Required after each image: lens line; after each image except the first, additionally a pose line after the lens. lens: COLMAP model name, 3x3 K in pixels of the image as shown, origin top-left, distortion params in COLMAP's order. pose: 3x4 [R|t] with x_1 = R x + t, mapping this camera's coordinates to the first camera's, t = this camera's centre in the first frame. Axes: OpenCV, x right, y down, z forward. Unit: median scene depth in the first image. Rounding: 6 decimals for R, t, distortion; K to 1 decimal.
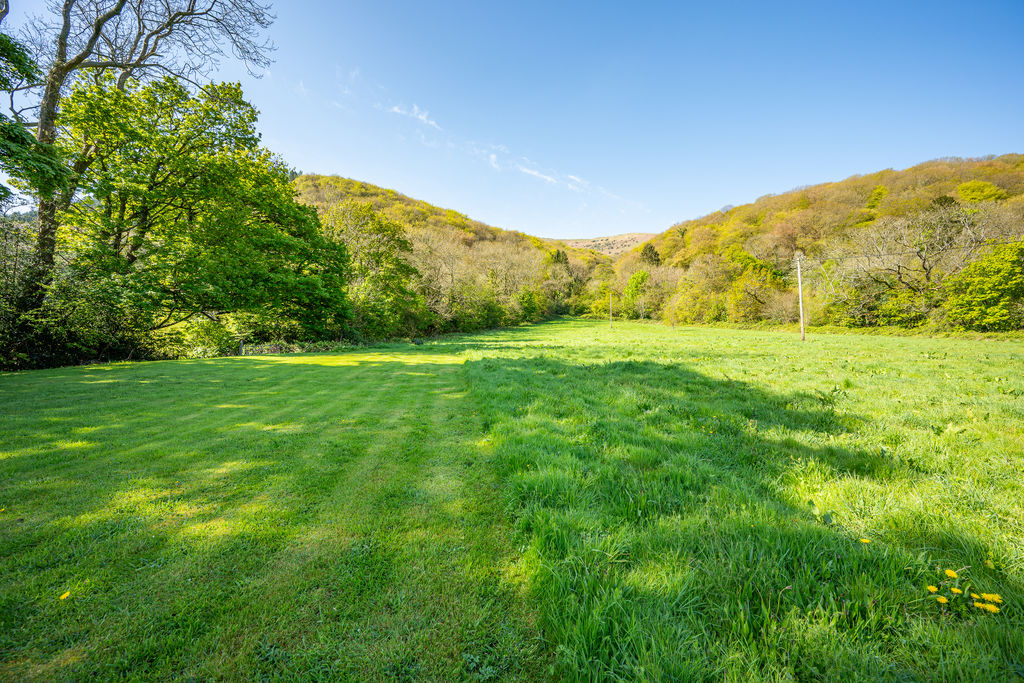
lens RADIAL K [[408.7, 0, 510.2], [0, 408.7, 339.6], [0, 0, 1]] dist [-0.004943, 0.000884]
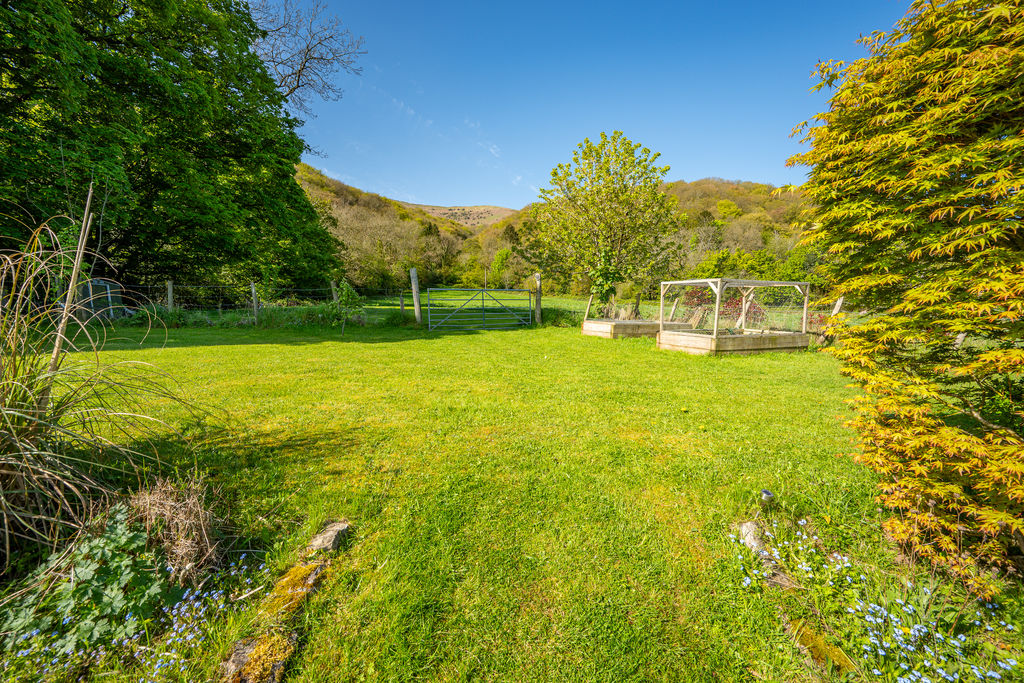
lens RADIAL K [[408.7, 0, 515.9], [0, 408.7, 340.4], [0, 0, 1]] dist [-0.004943, 0.000884]
pose [[0.934255, -0.011833, 0.356409, -0.061022], [-0.015858, 0.997082, 0.074671, 0.005034], [-0.356253, -0.075414, 0.931341, -0.104451]]
